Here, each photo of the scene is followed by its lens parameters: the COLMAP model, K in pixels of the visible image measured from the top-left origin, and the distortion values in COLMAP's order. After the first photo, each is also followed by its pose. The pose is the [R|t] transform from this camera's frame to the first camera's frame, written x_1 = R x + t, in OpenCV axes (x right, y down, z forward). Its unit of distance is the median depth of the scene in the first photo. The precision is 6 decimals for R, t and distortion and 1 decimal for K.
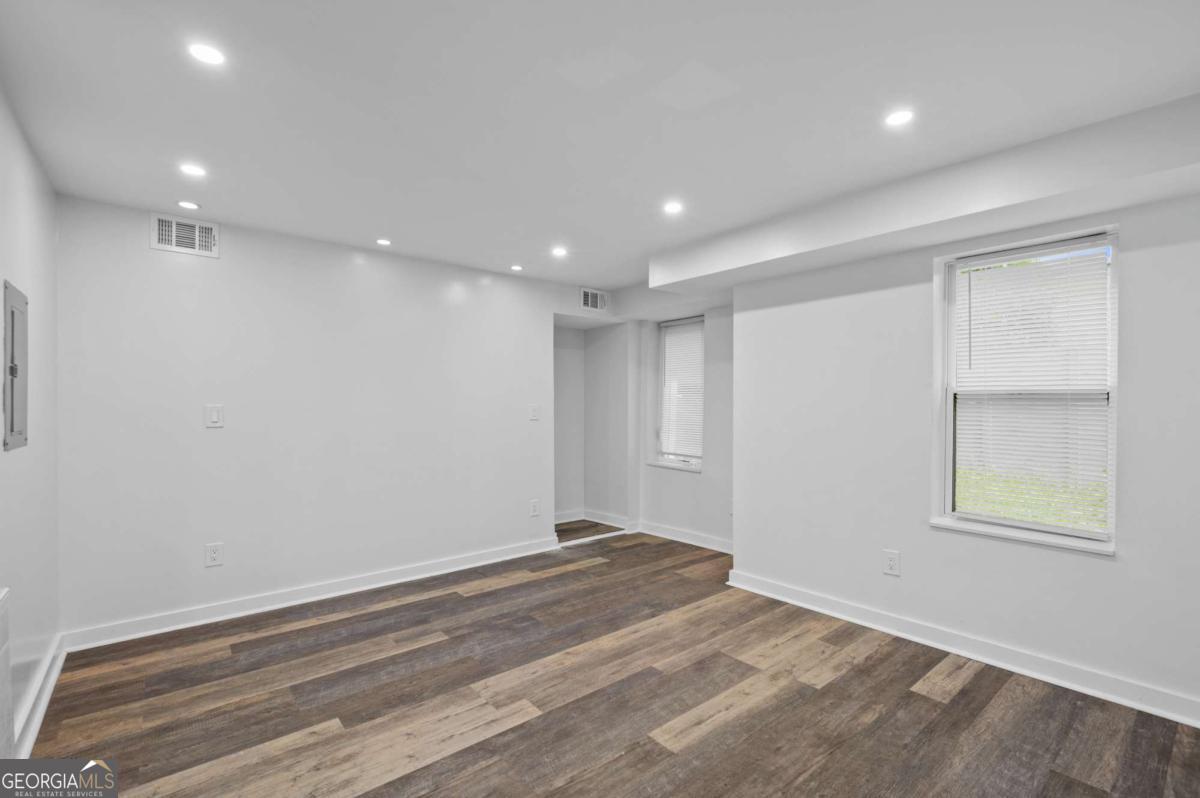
lens RADIAL K [[533.1, 0, 608.5], [0, 533.1, 405.3], [0, 0, 1]] dist [0.003411, -0.001432]
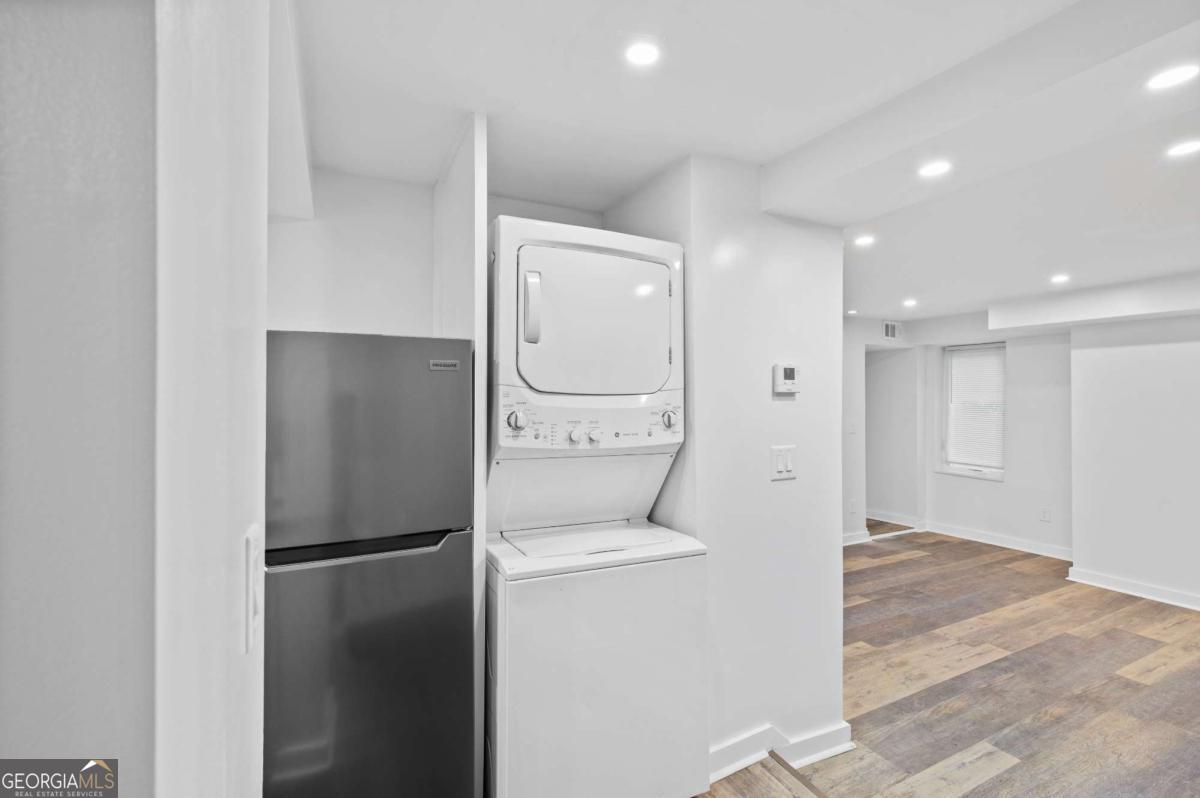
lens RADIAL K [[533.1, 0, 607.6], [0, 533.1, 398.3], [0, 0, 1]] dist [0.003411, -0.001432]
pose [[0.974944, 0.000097, -0.222452, -0.616052], [-0.000486, 0.999998, -0.001693, -0.075946], [0.222451, 0.001759, 0.974942, -0.460714]]
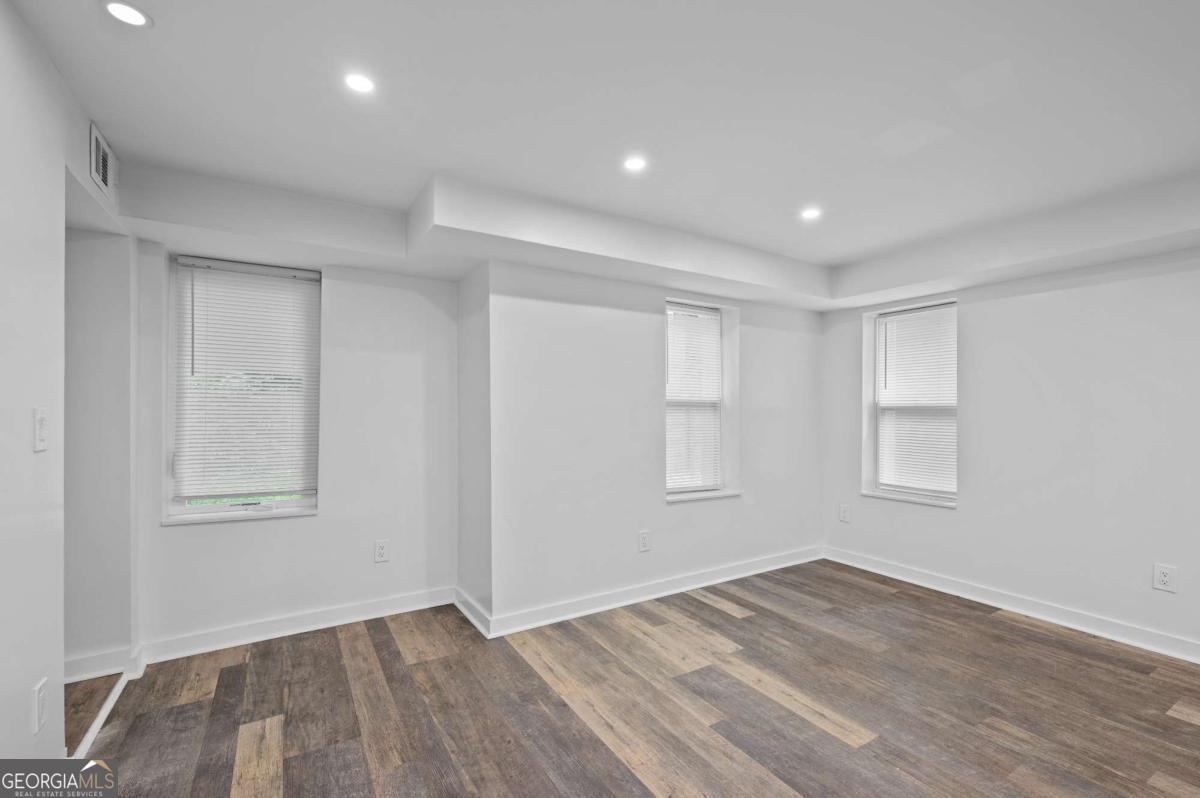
lens RADIAL K [[533.1, 0, 604.4], [0, 533.1, 407.0], [0, 0, 1]] dist [0.003411, -0.001432]
pose [[0.150586, 0.000671, 0.988597, -0.642122], [-0.001414, 0.999999, -0.000463, -0.005853], [-0.988596, -0.001328, 0.150587, 0.870339]]
